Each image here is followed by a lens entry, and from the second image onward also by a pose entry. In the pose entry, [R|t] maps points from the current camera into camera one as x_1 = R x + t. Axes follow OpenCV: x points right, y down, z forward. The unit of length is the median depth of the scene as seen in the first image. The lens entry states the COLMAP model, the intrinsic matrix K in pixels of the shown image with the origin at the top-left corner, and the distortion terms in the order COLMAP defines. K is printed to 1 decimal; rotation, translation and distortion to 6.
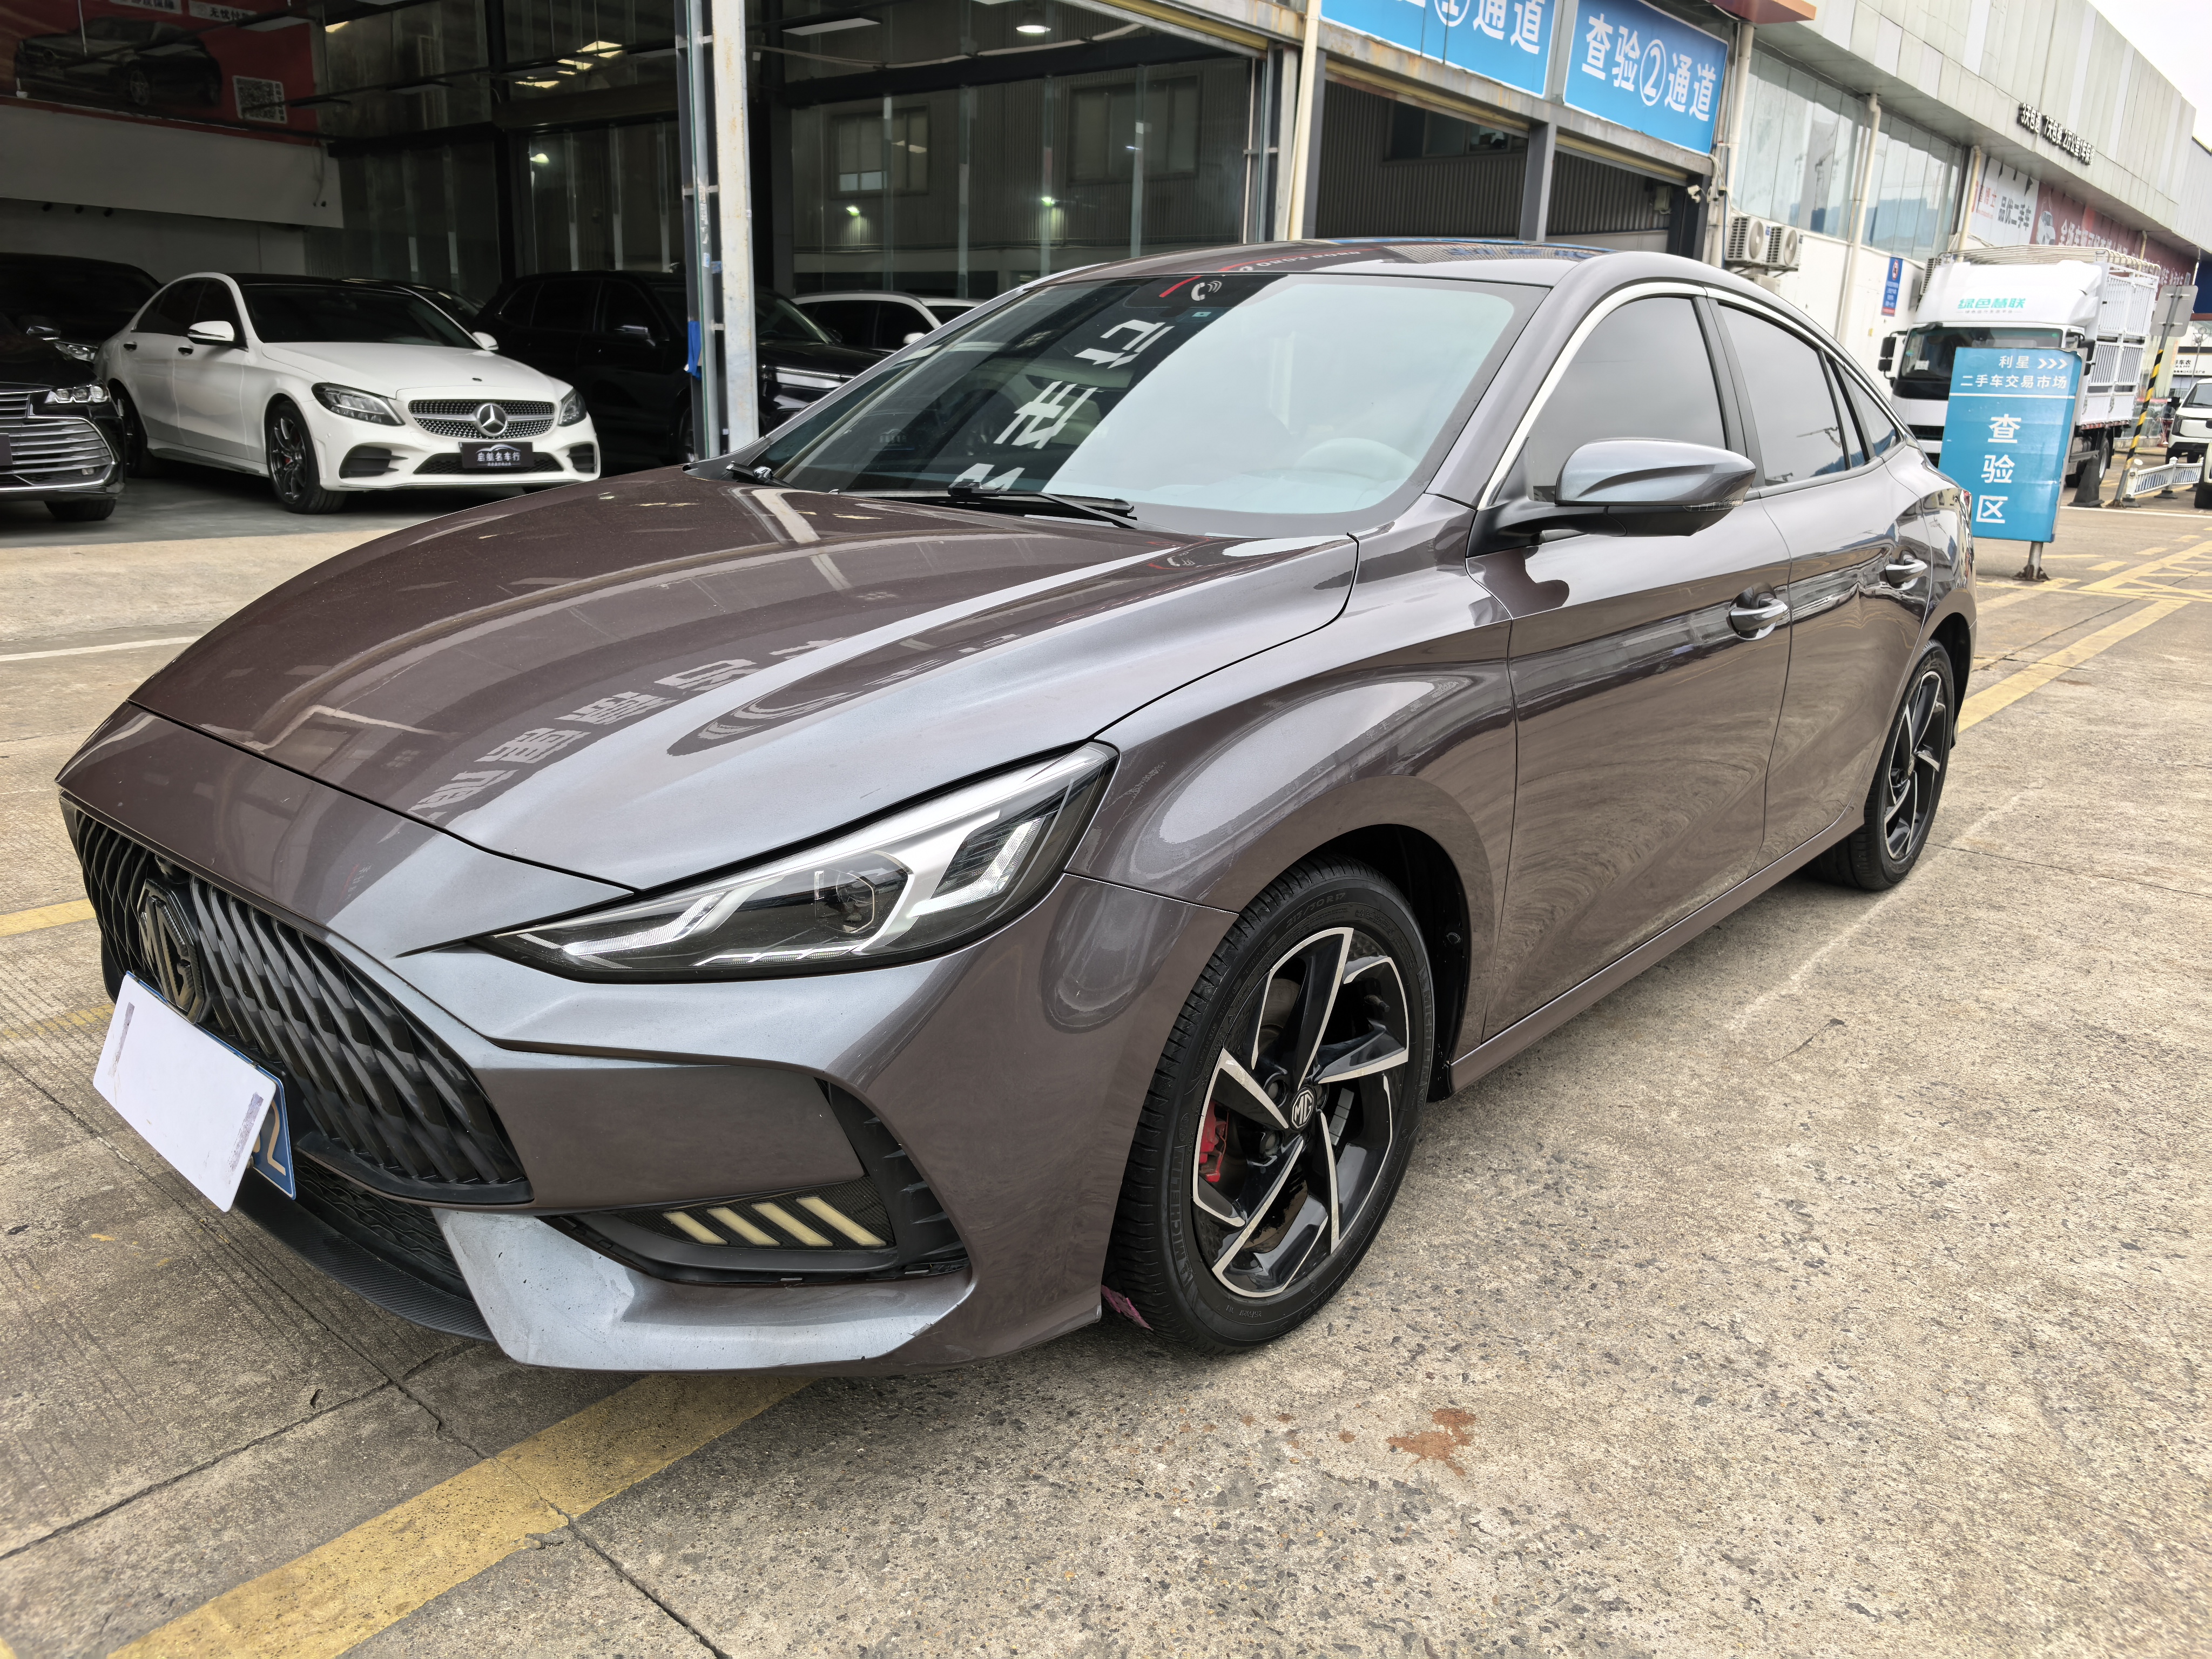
lens RADIAL K [[1594.7, 0, 1132.4], [0, 1594.7, 811.1], [0, 0, 1]] dist [0.000135, 0.001120]
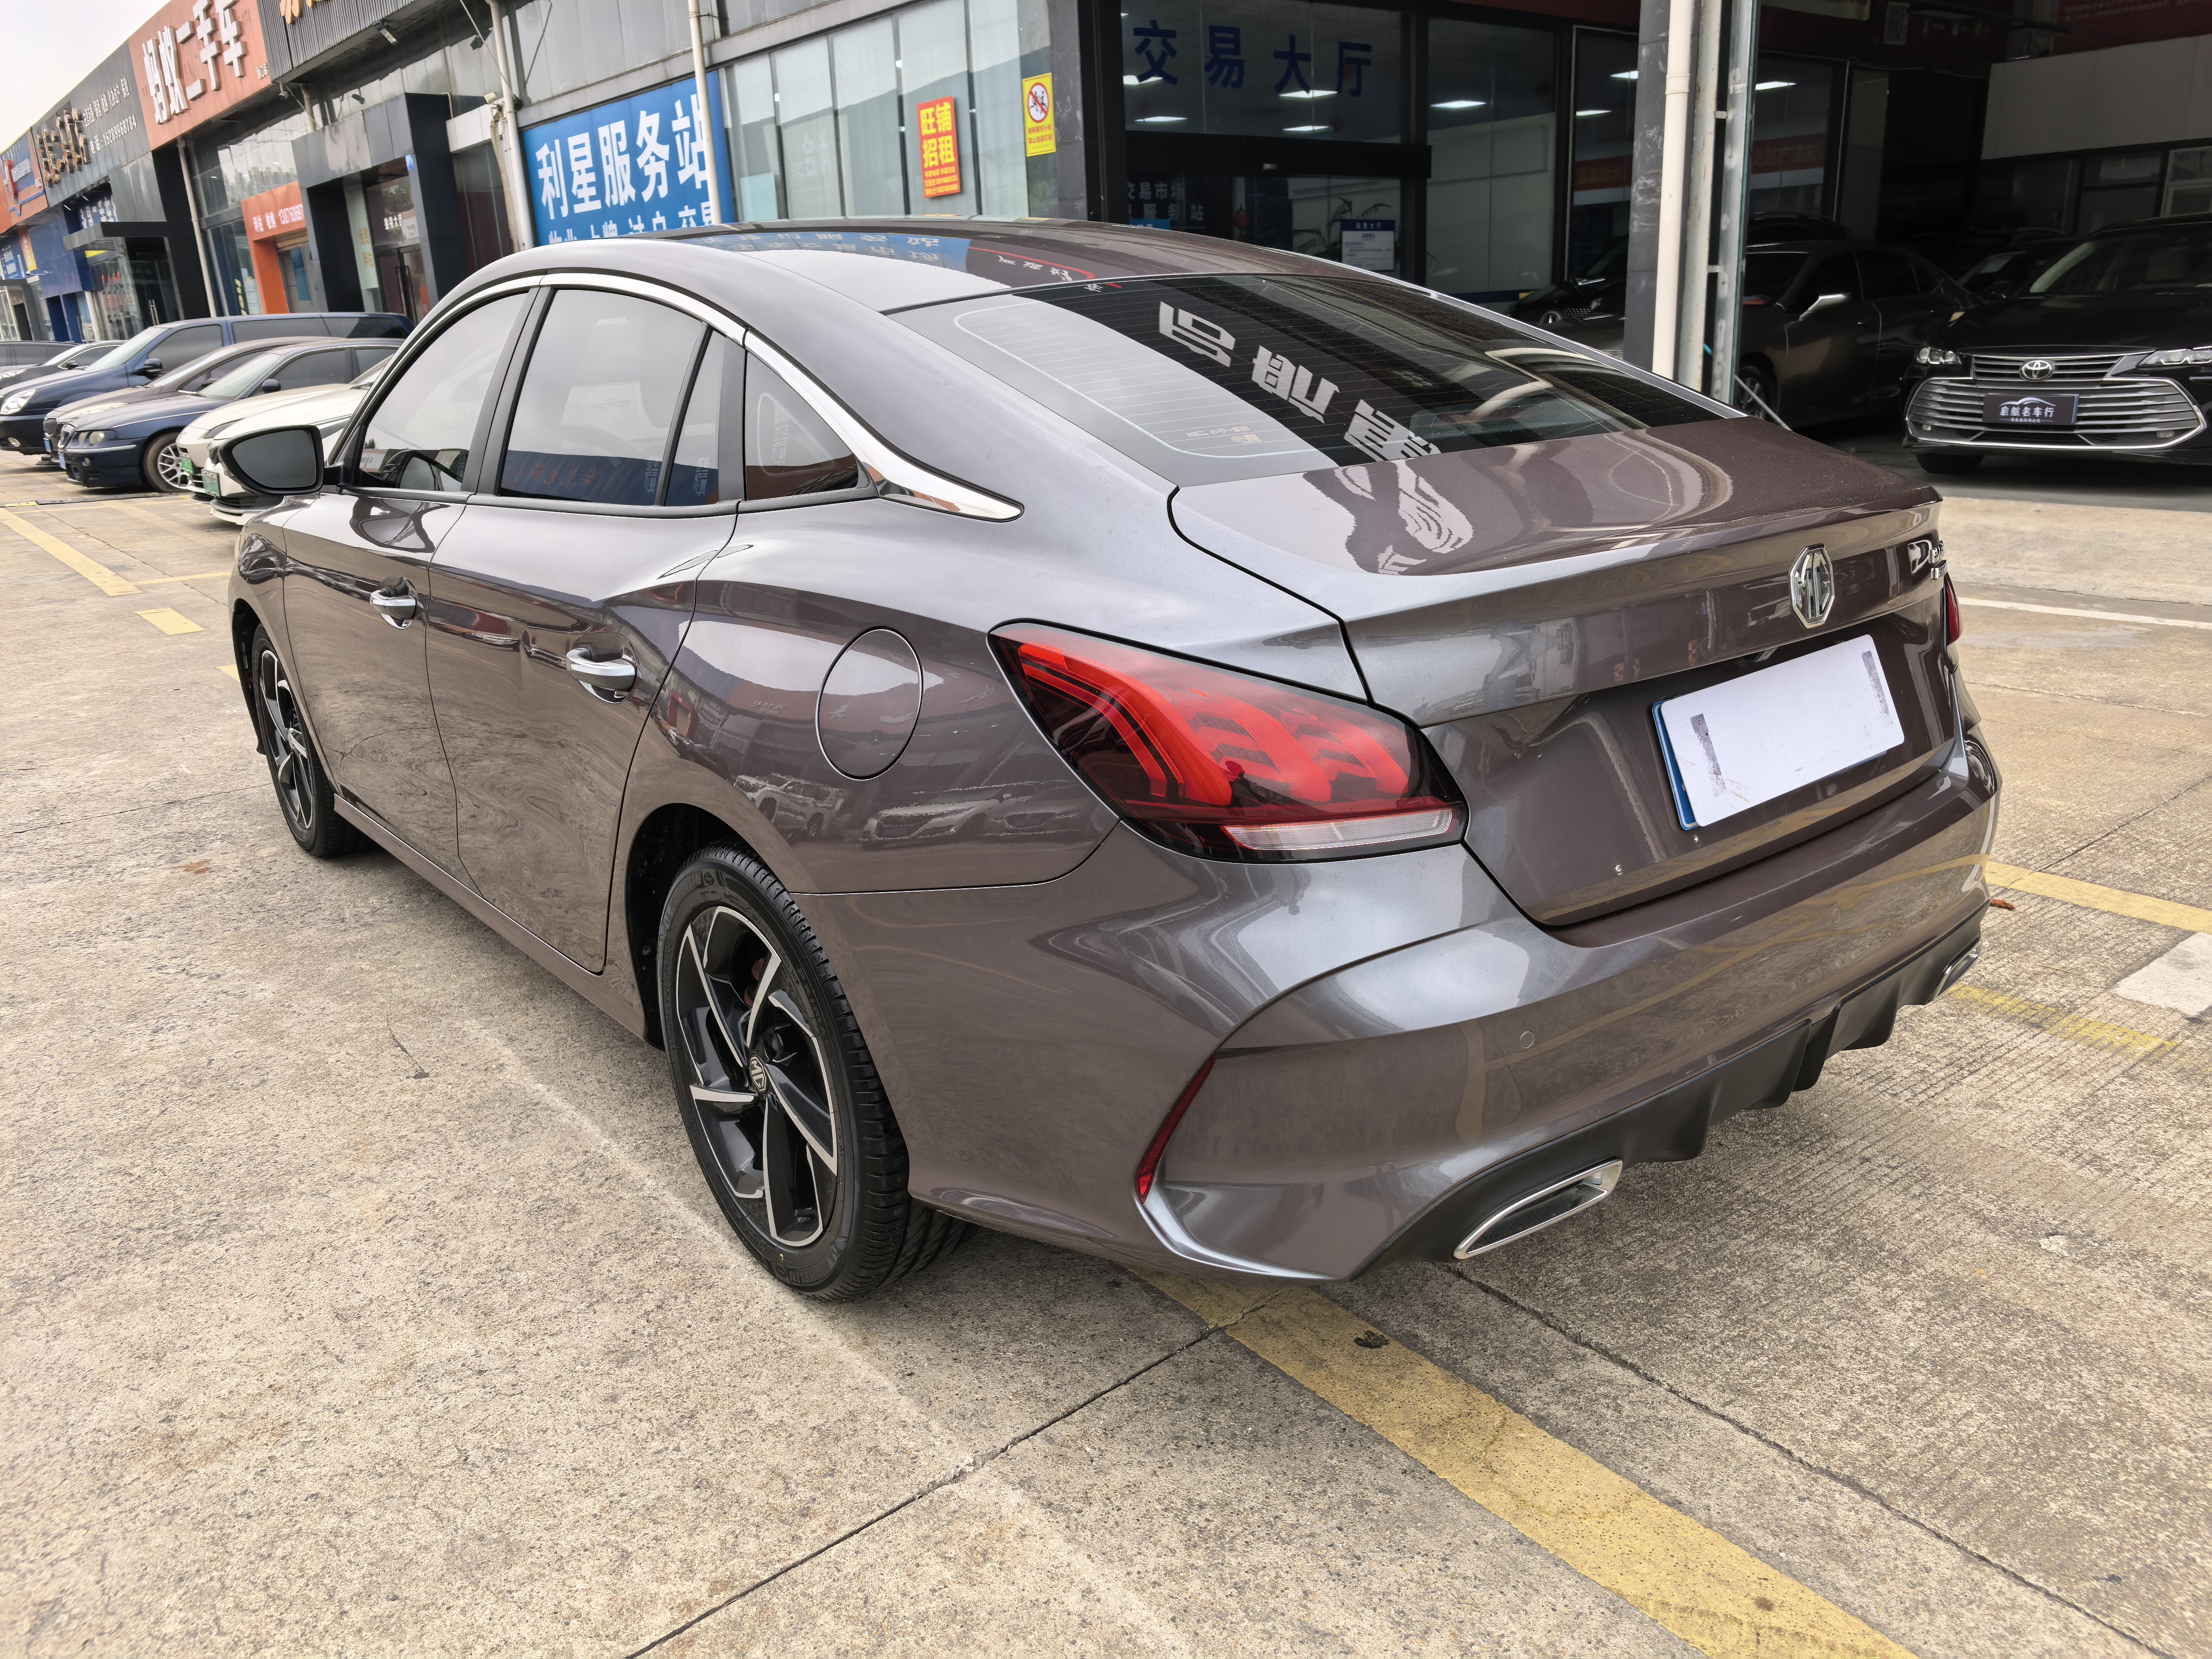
lens RADIAL K [[1594.7, 0, 1134.4], [0, 1594.7, 828.0], [0, 0, 1]] dist [0.000135, 0.001120]
pose [[-0.182396, 0.272561, -0.944691, 0.275619], [-0.230567, 0.922161, 0.310577, -0.087968], [0.955809, 0.274463, -0.105355, 0.333384]]
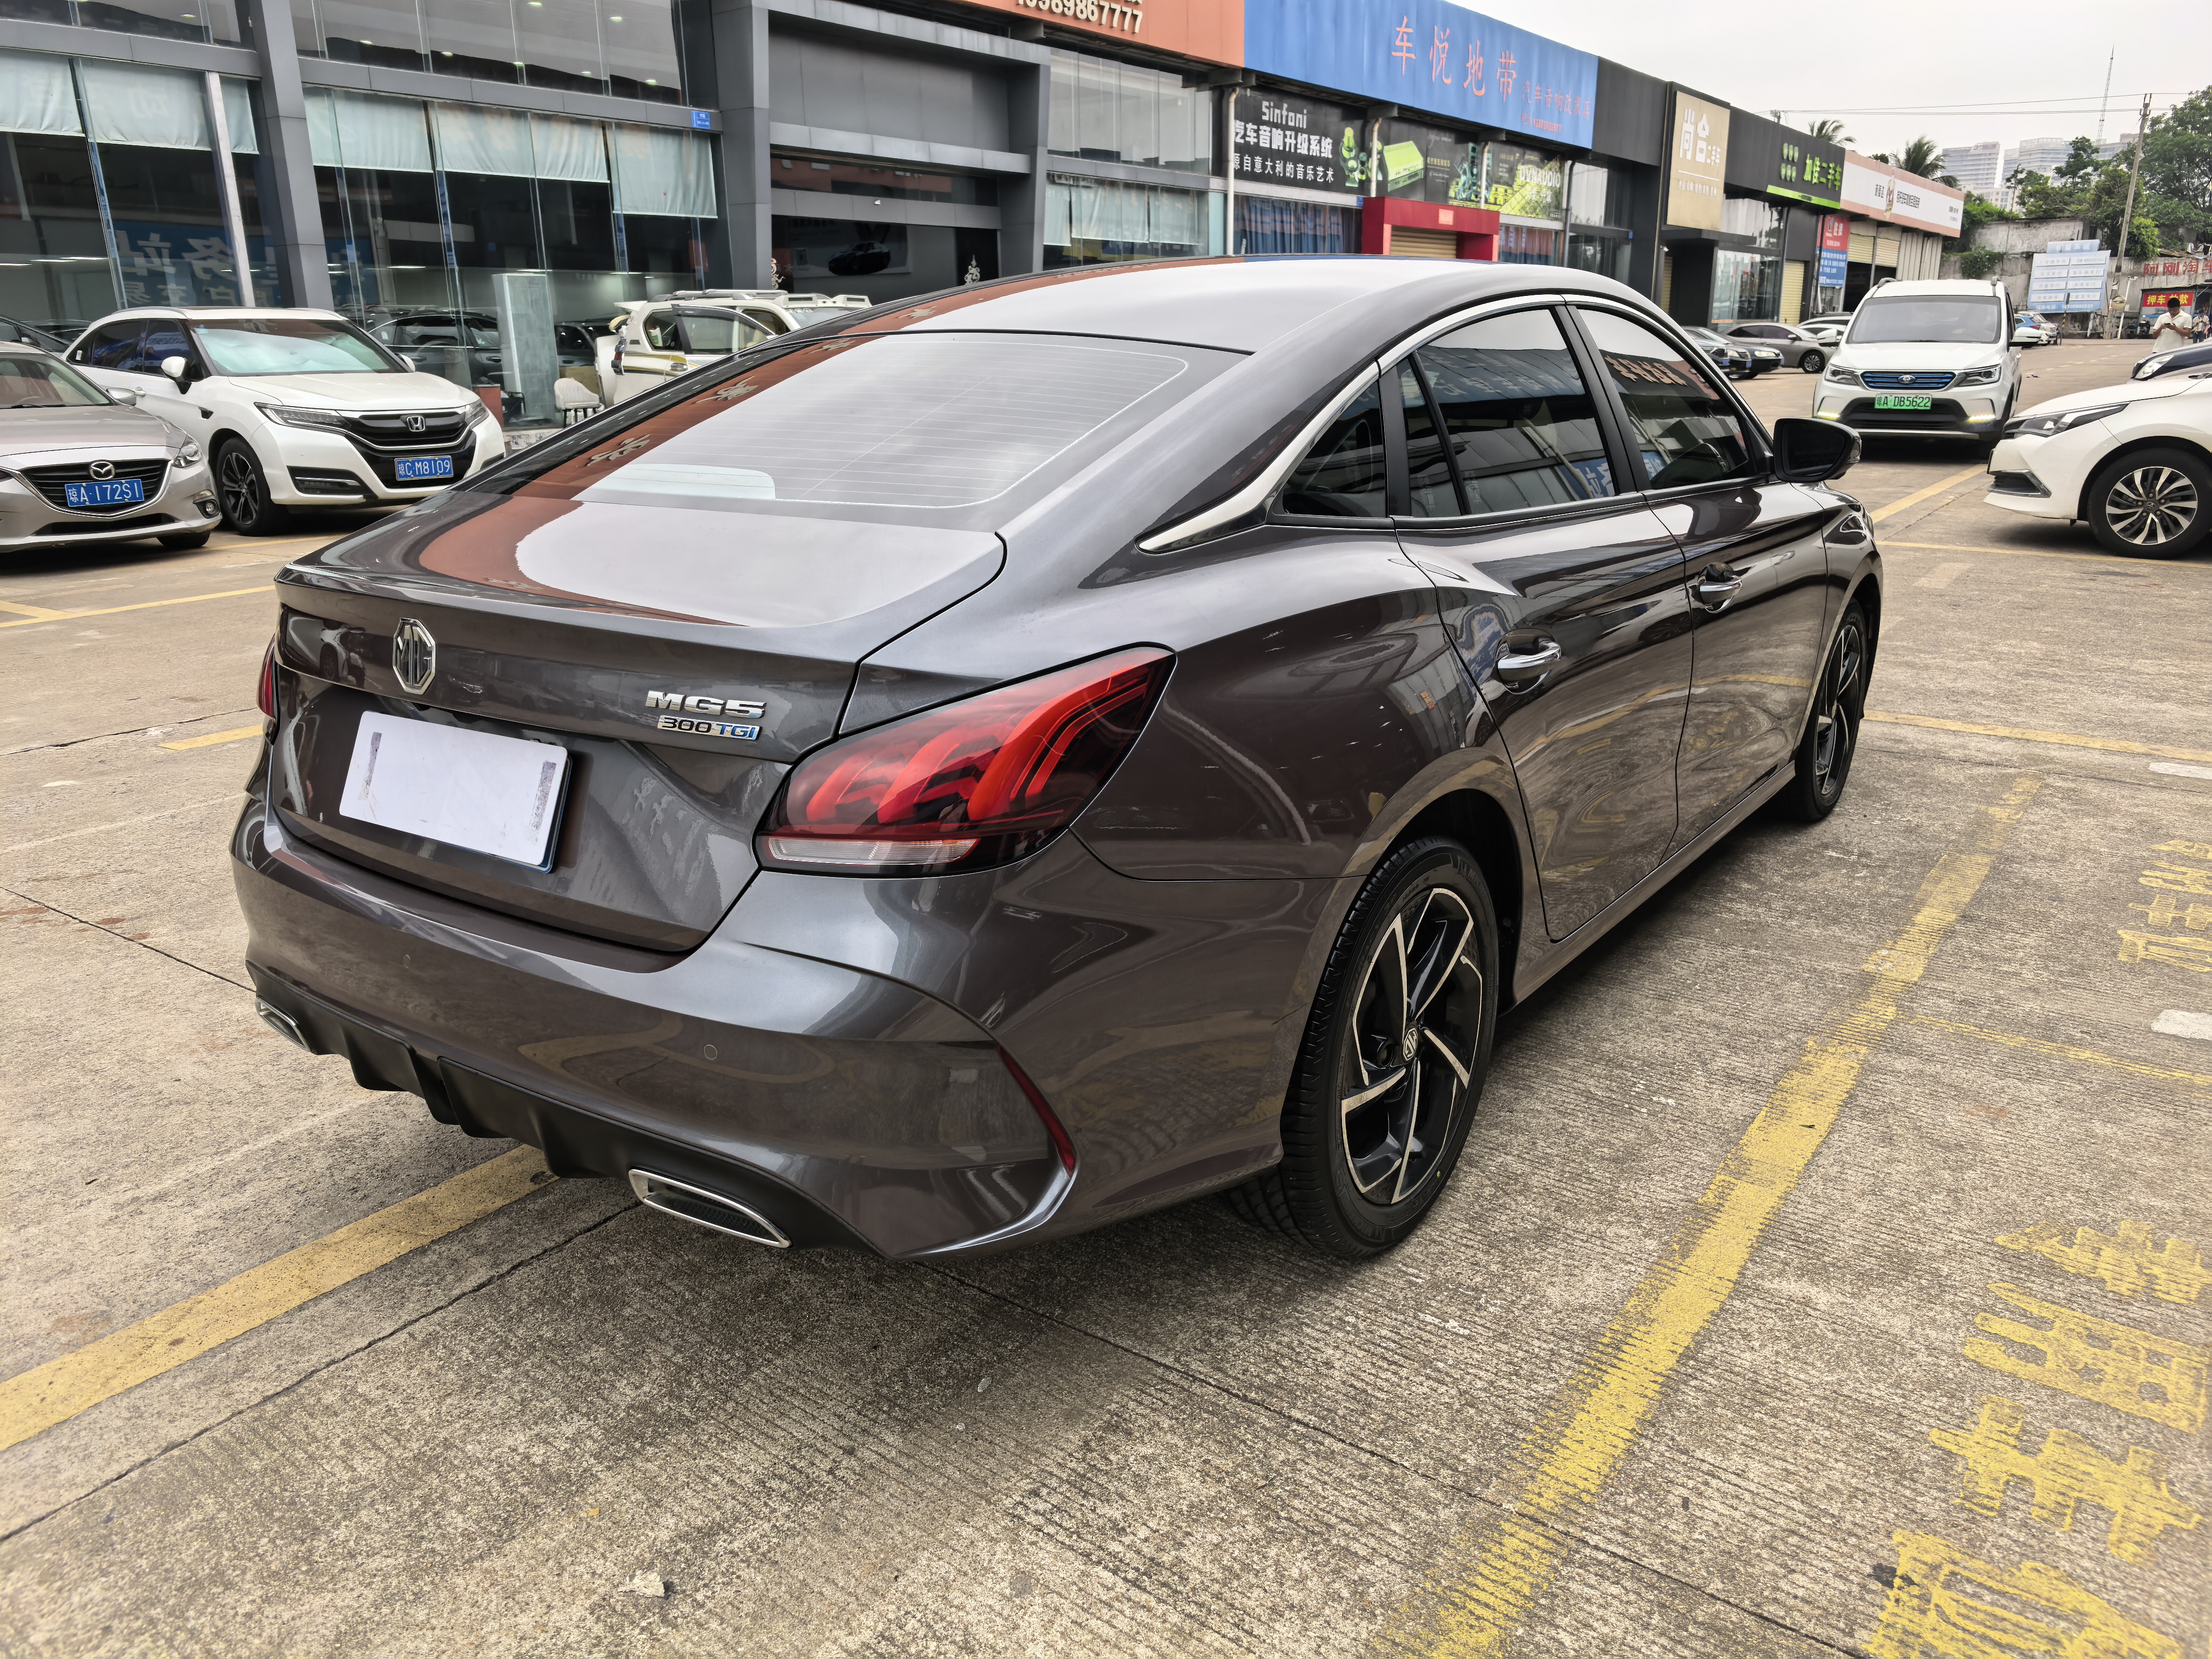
lens RADIAL K [[1594.7, 0, 1116.0], [0, 1594.7, 831.2], [0, 0, 1]] dist [0.000135, 0.001120]
pose [[-0.996630, 0.003270, -0.081965, 0.090012], [-0.041190, 0.844152, 0.534519, -0.142262], [0.070939, 0.536093, -0.841173, 0.495526]]
